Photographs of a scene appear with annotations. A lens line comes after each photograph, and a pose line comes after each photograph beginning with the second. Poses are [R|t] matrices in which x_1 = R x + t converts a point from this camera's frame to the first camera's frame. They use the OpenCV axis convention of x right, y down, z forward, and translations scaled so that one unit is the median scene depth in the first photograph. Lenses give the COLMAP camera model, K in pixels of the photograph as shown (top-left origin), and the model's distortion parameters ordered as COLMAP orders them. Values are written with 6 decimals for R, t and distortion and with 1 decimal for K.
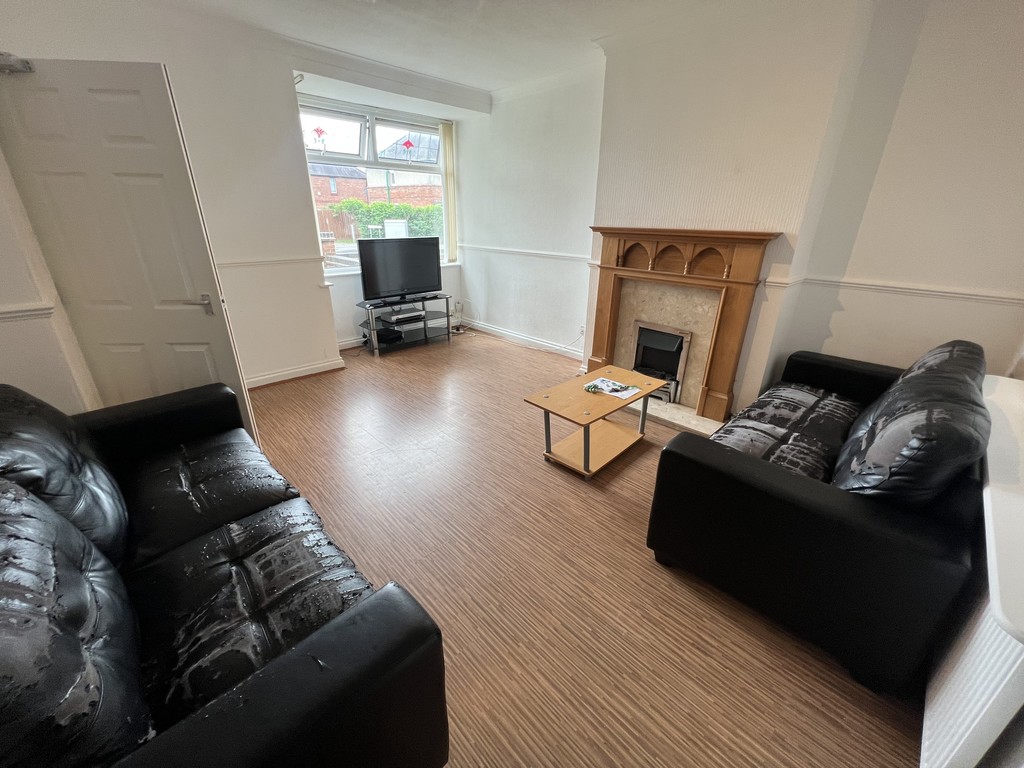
lens RADIAL K [[410.7, 0, 510.1], [0, 410.7, 382.7], [0, 0, 1]] dist [0.002092, 0.000233]
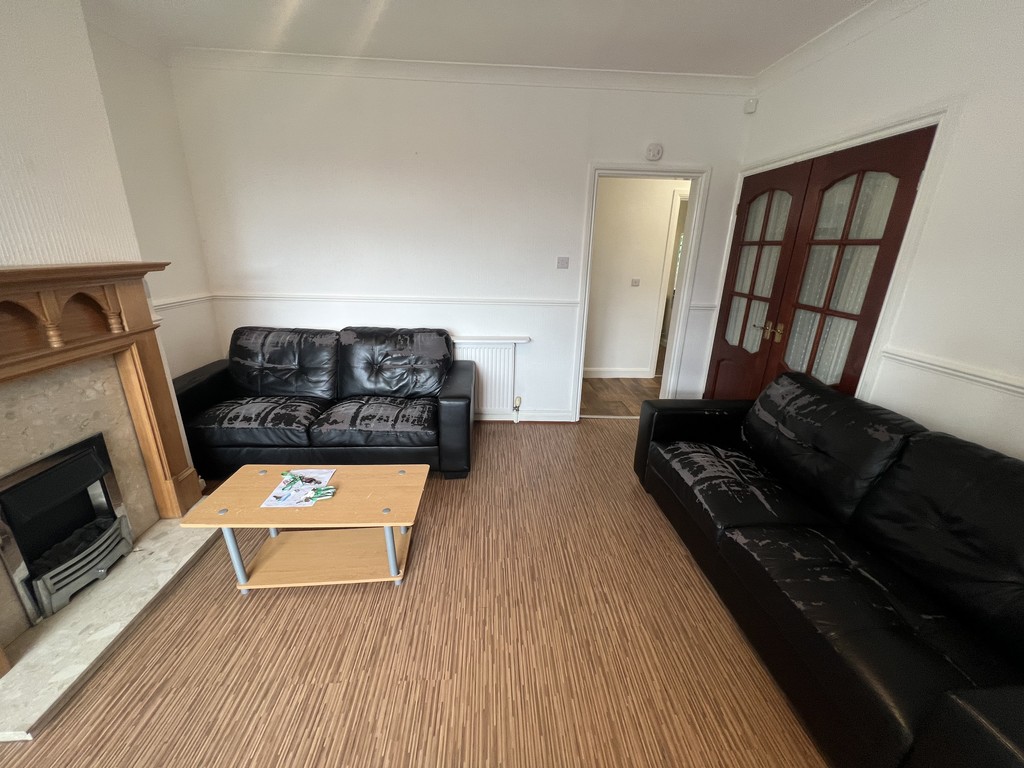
lens RADIAL K [[410.7, 0, 510.4], [0, 410.7, 383.5], [0, 0, 1]] dist [0.002092, 0.000233]
pose [[-0.752389, -0.240647, 0.613188, -0.435348], [0.214222, 0.790890, 0.573239, -0.480562], [-0.622912, 0.562657, -0.543505, 1.113761]]
